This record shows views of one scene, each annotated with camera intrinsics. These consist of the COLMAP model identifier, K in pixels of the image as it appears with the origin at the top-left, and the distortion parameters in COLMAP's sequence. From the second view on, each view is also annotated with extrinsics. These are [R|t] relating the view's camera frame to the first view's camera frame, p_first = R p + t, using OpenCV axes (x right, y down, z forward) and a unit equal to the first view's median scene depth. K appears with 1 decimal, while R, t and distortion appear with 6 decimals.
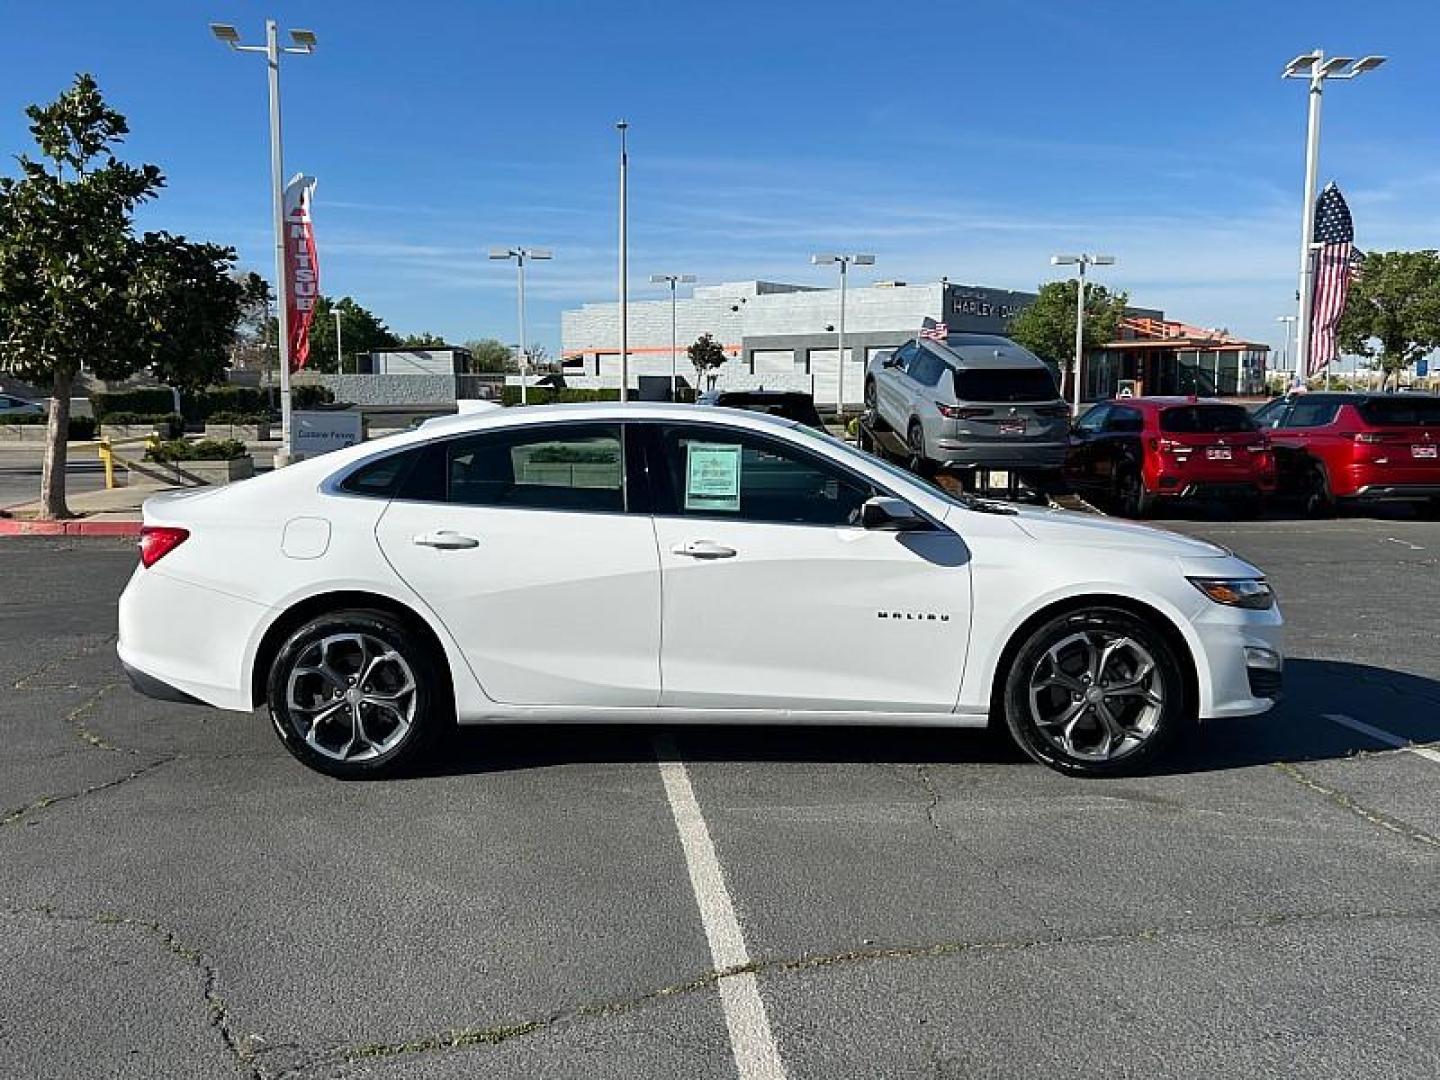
lens RADIAL K [[1289.8, 0, 721.3], [0, 1289.8, 535.7], [0, 0, 1]] dist [0.018546, -0.005651]
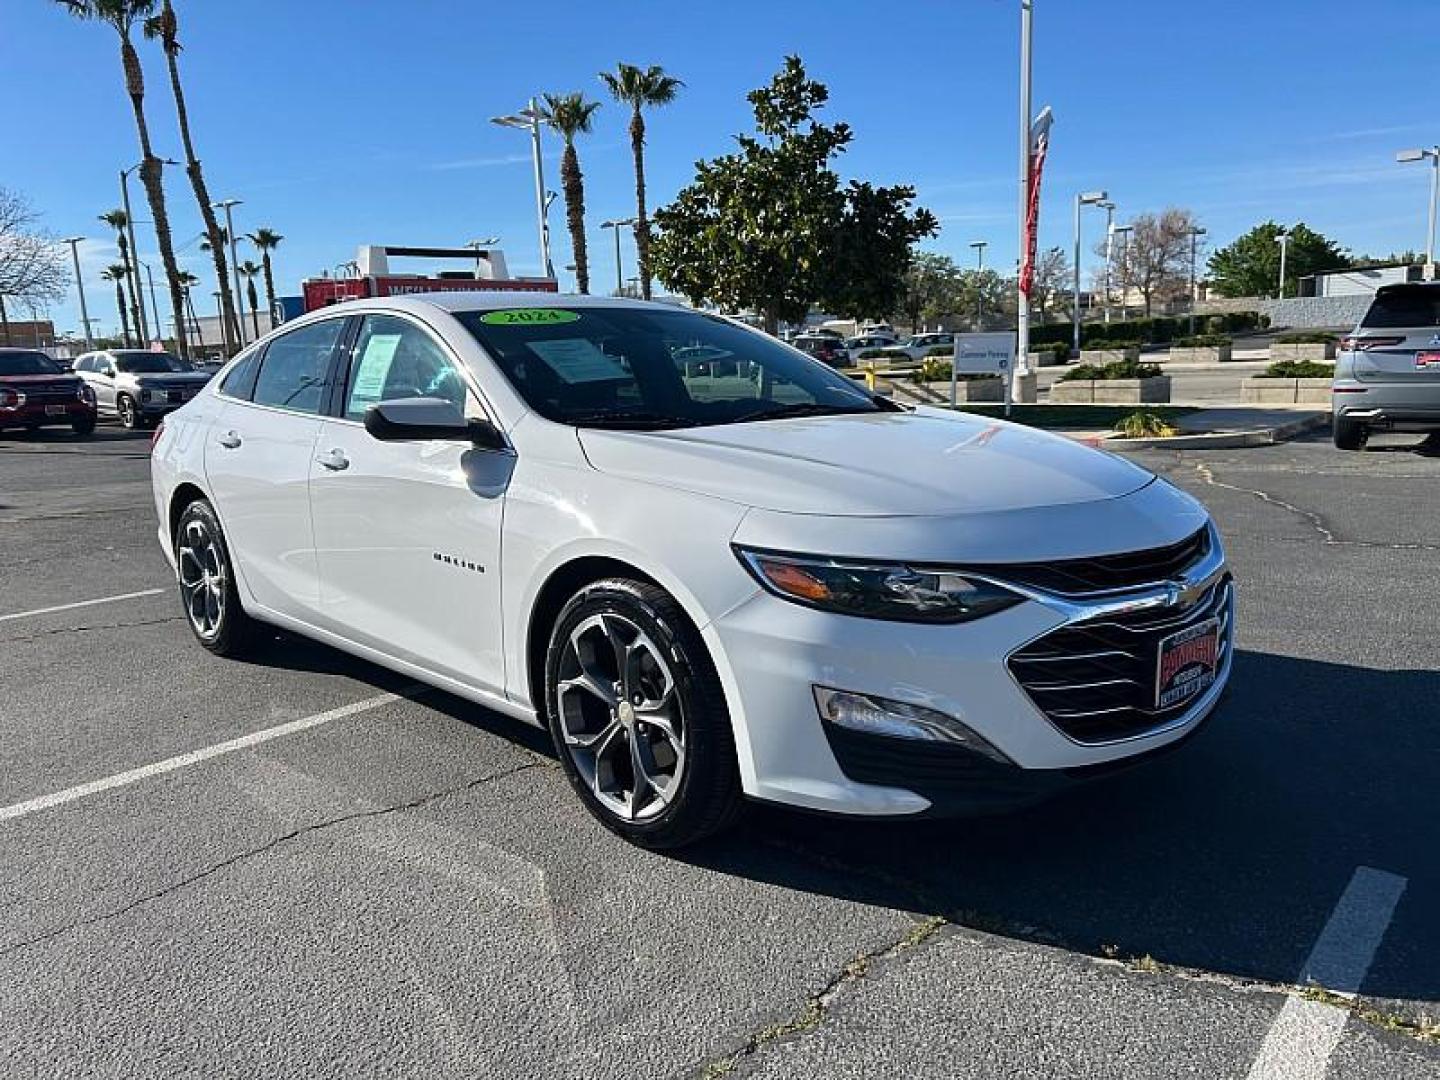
lens RADIAL K [[1102.3, 0, 717.3], [0, 1102.3, 544.2], [0, 0, 1]] dist [0.025465, -0.024393]
pose [[0.694866, 0.095090, -0.712825, 0.226595], [-0.034714, 0.994499, 0.098826, -0.004840], [0.718301, -0.043925, 0.694345, 0.214707]]
